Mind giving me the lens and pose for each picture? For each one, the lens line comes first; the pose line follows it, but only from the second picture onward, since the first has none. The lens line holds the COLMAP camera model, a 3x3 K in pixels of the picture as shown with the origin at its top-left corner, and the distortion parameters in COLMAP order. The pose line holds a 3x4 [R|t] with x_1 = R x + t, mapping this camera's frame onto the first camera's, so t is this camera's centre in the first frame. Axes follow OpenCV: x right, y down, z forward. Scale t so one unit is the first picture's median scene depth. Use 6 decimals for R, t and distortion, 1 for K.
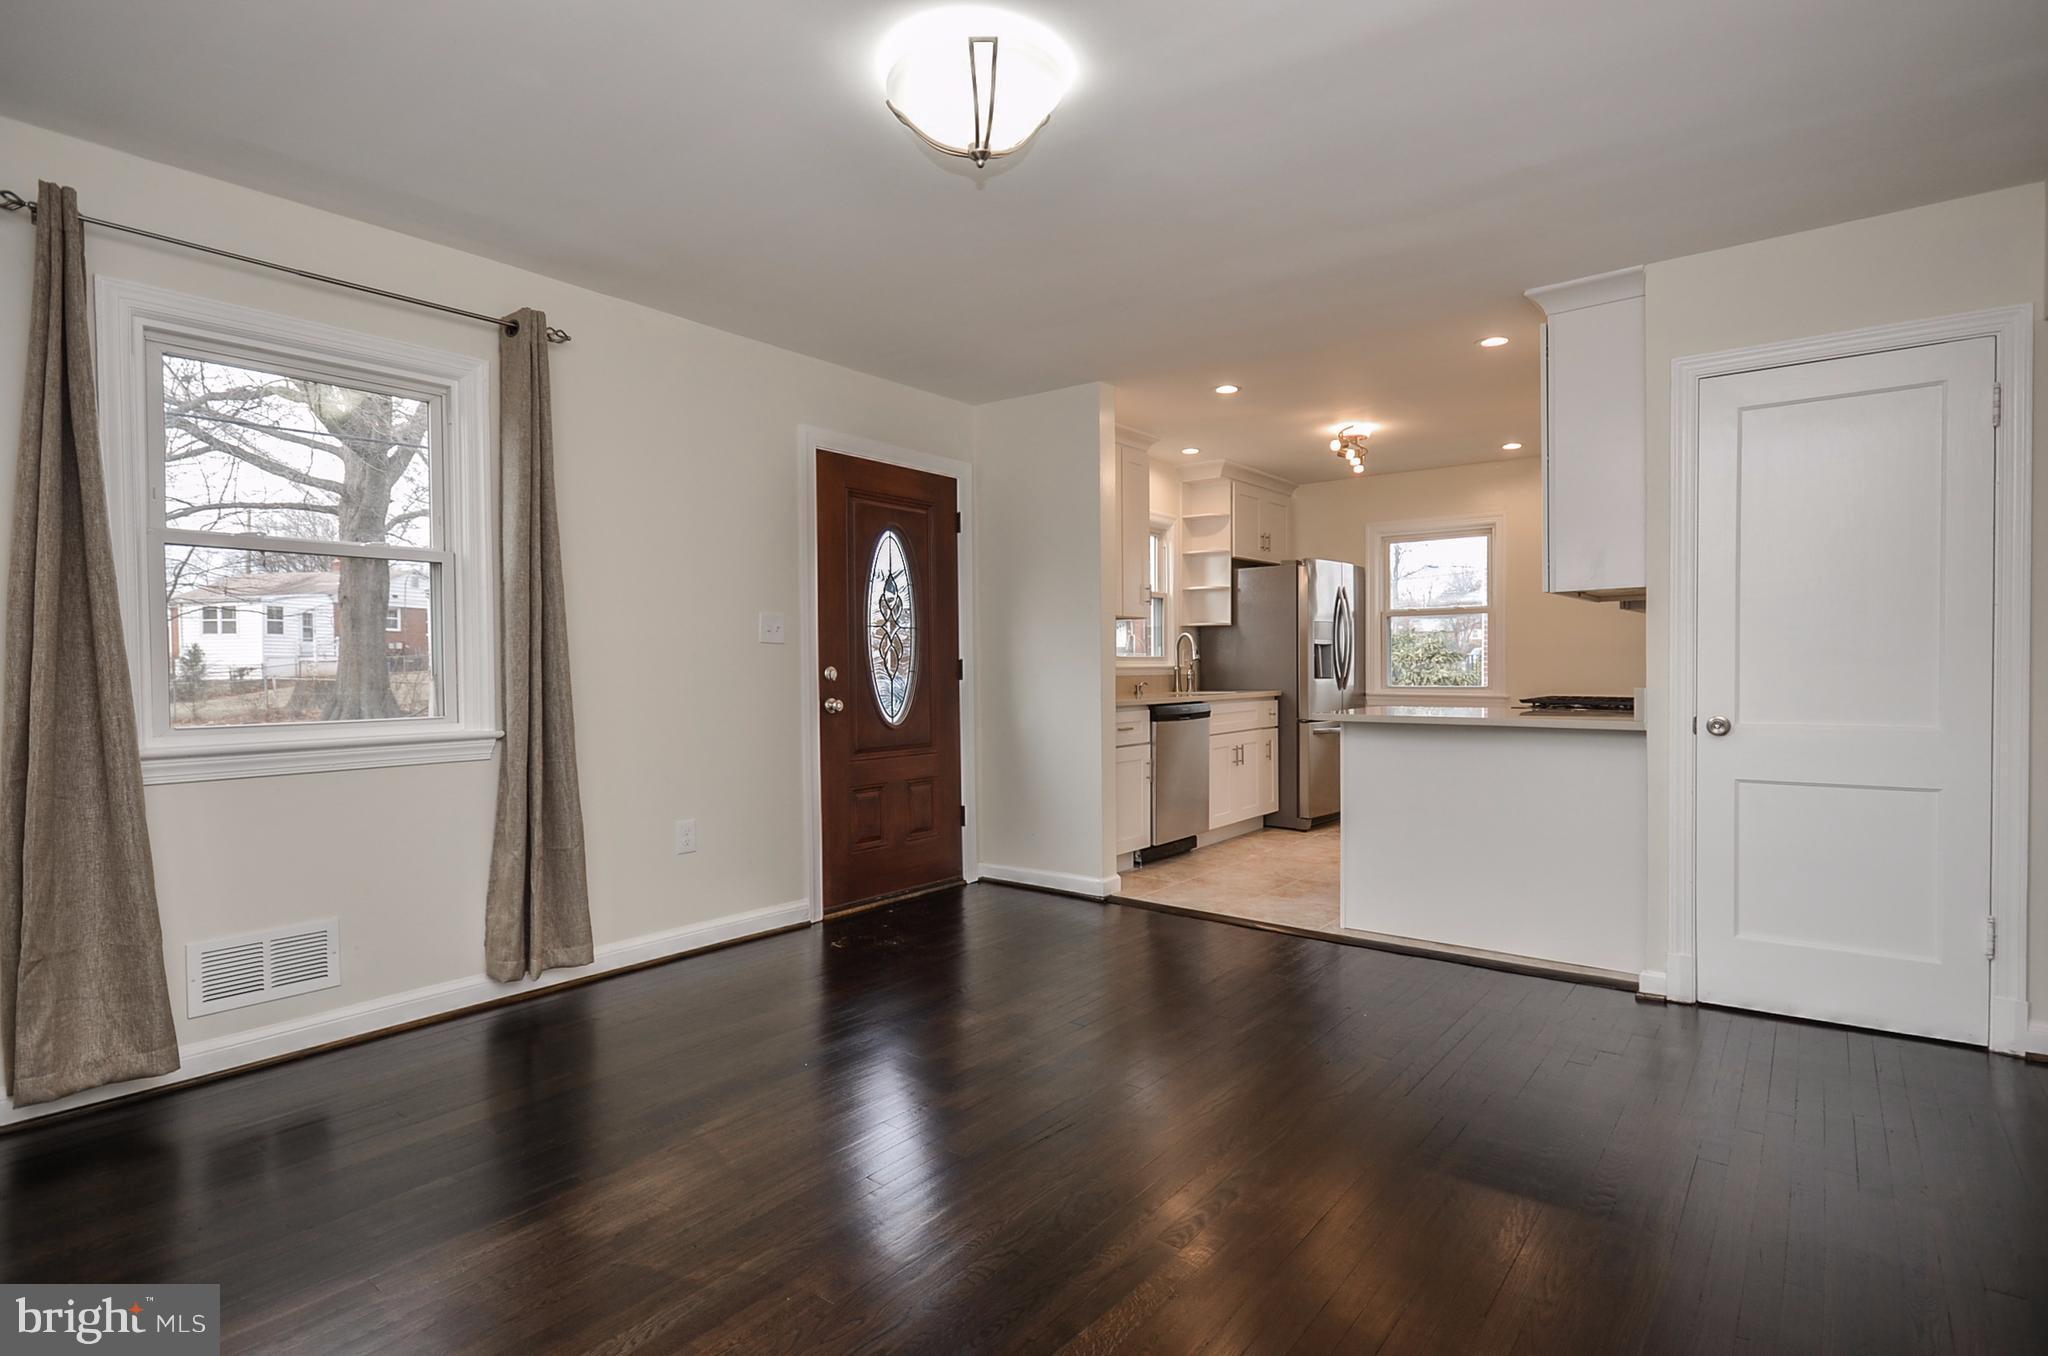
lens RADIAL K [[1026.0, 0, 1057.9], [0, 1026.0, 681.1], [0, 0, 1]] dist [0.002648, -0.001031]
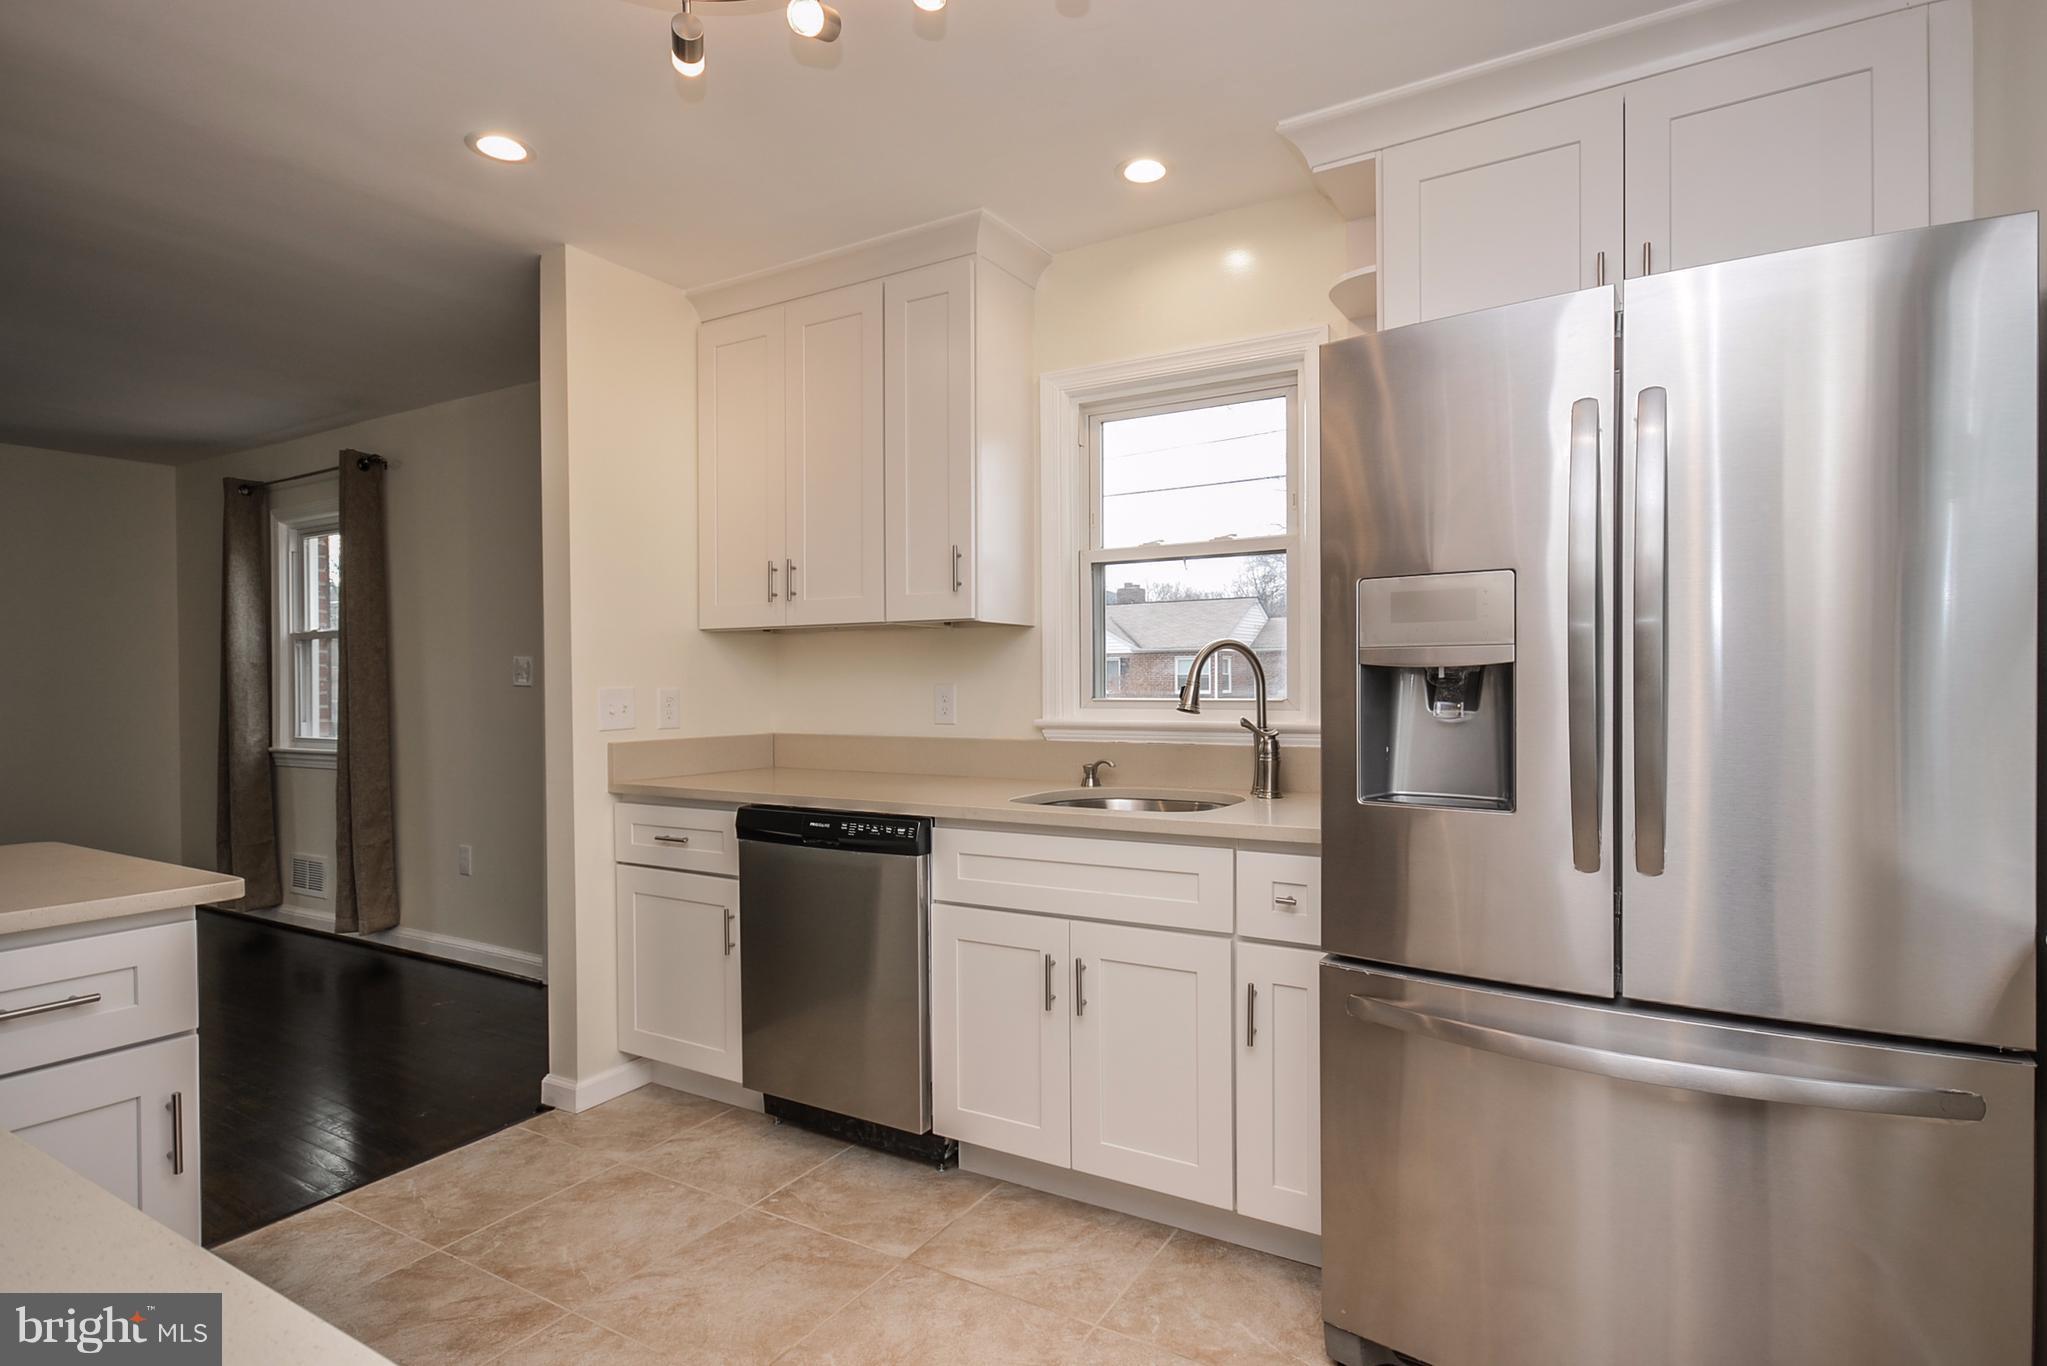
lens RADIAL K [[1025.5, 0, 1057.4], [0, 1025.5, 686.1], [0, 0, 1]] dist [0.002648, -0.001031]
pose [[0.122546, 0.009917, -0.992413, 0.479543], [-0.009199, 0.999918, 0.008856, -0.031787], [0.992420, 0.008044, 0.122627, 0.862716]]
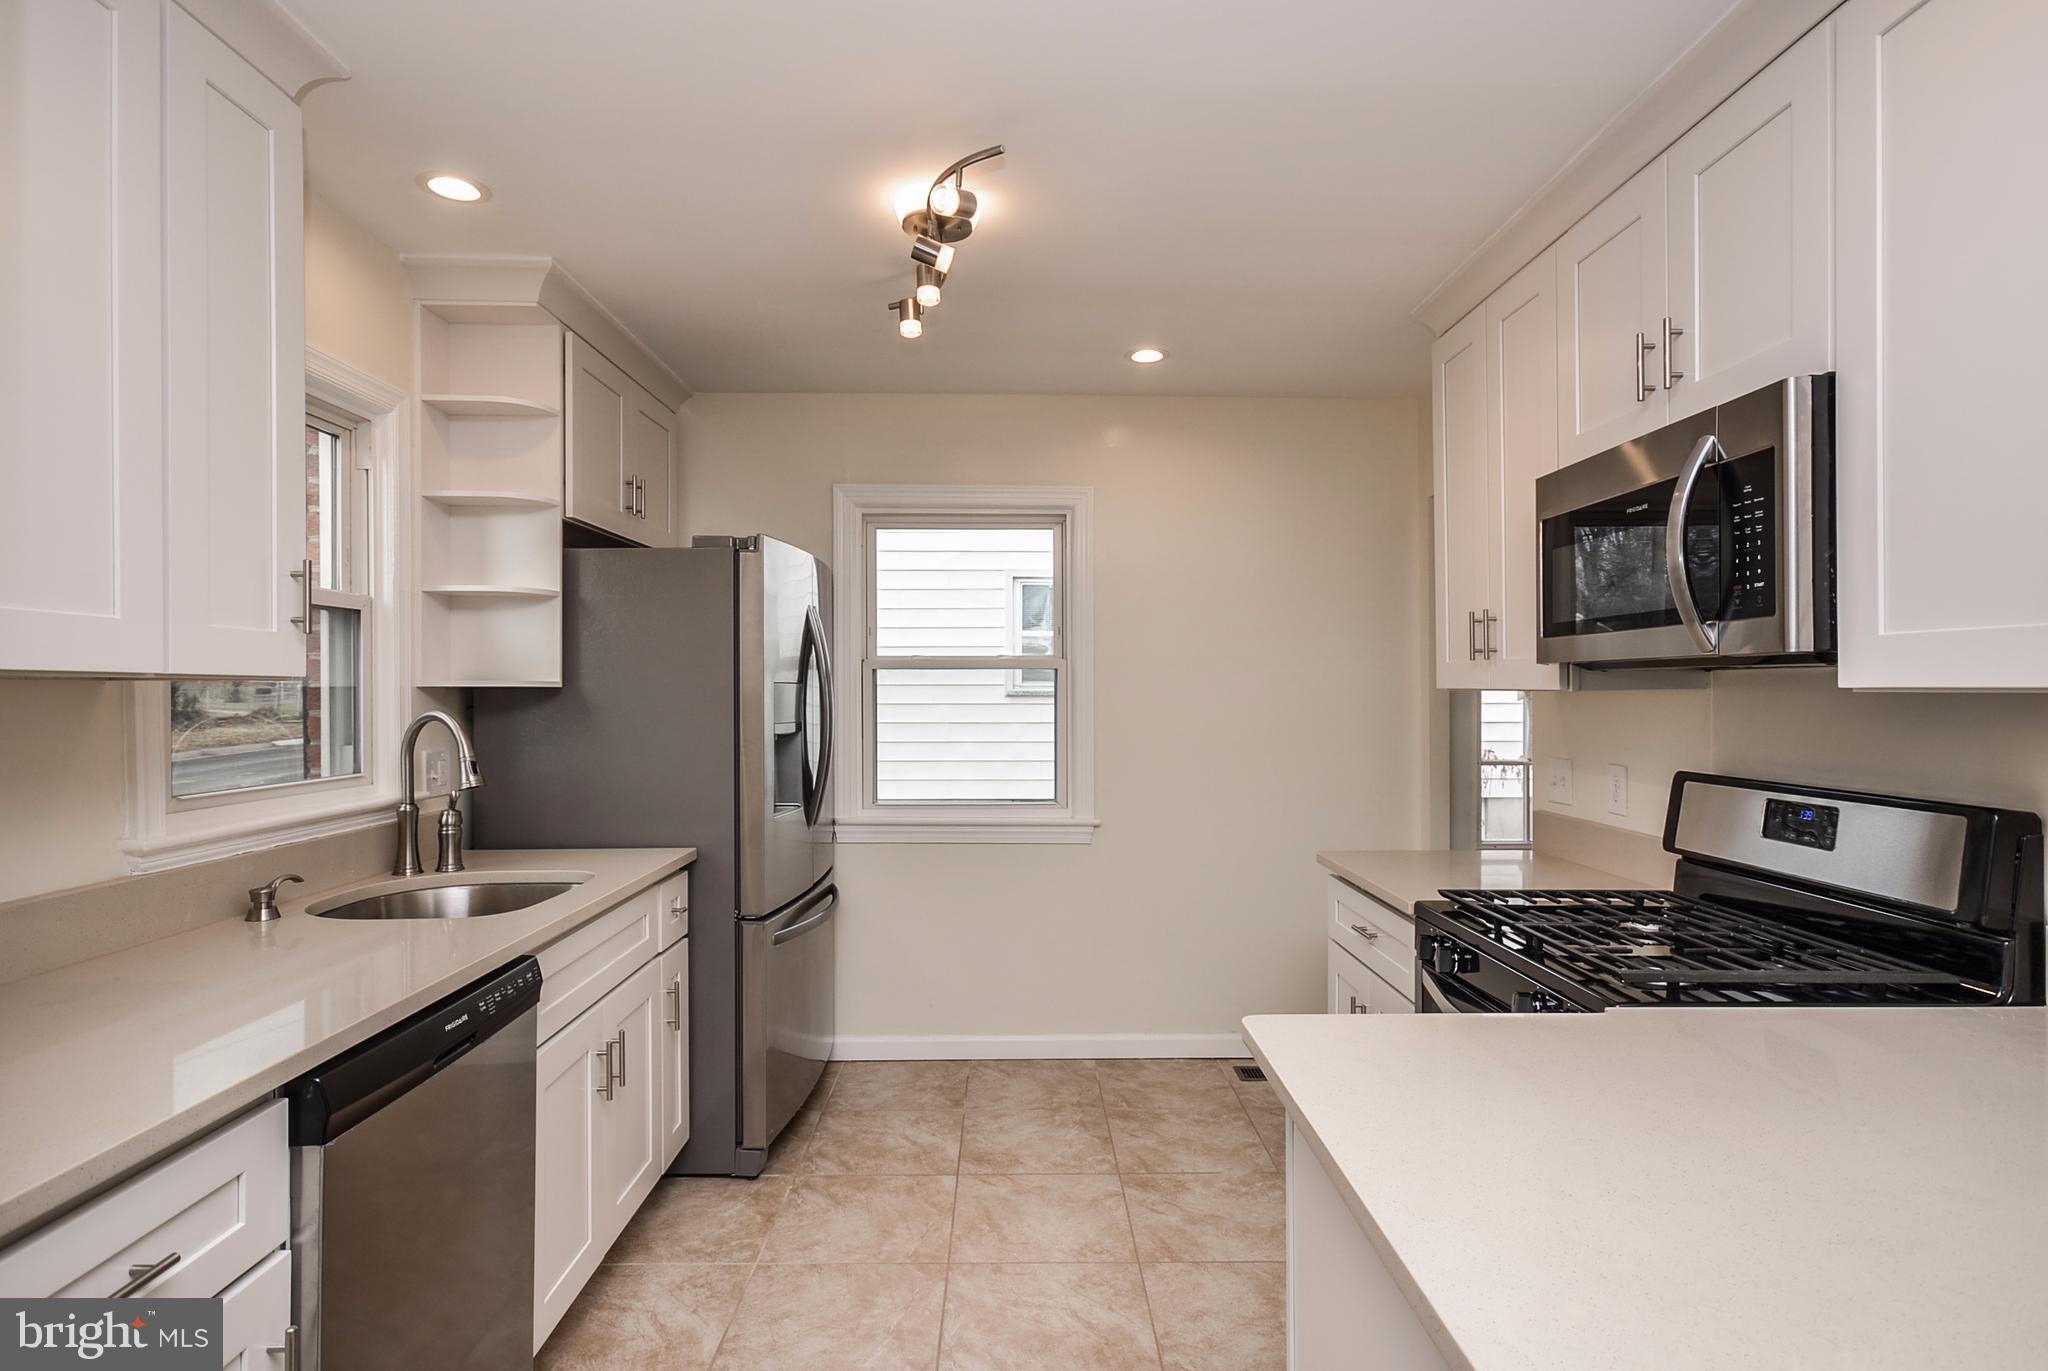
lens RADIAL K [[1053.7, 0, 1024.0], [0, 1053.7, 685.5], [0, 0, 1]] dist [0.011923, 0.000328]
pose [[0.788063, 0.006696, 0.615558, 0.057482], [0.007516, 0.999762, -0.020497, -0.045228], [-0.615549, 0.020780, 0.787825, 0.565098]]
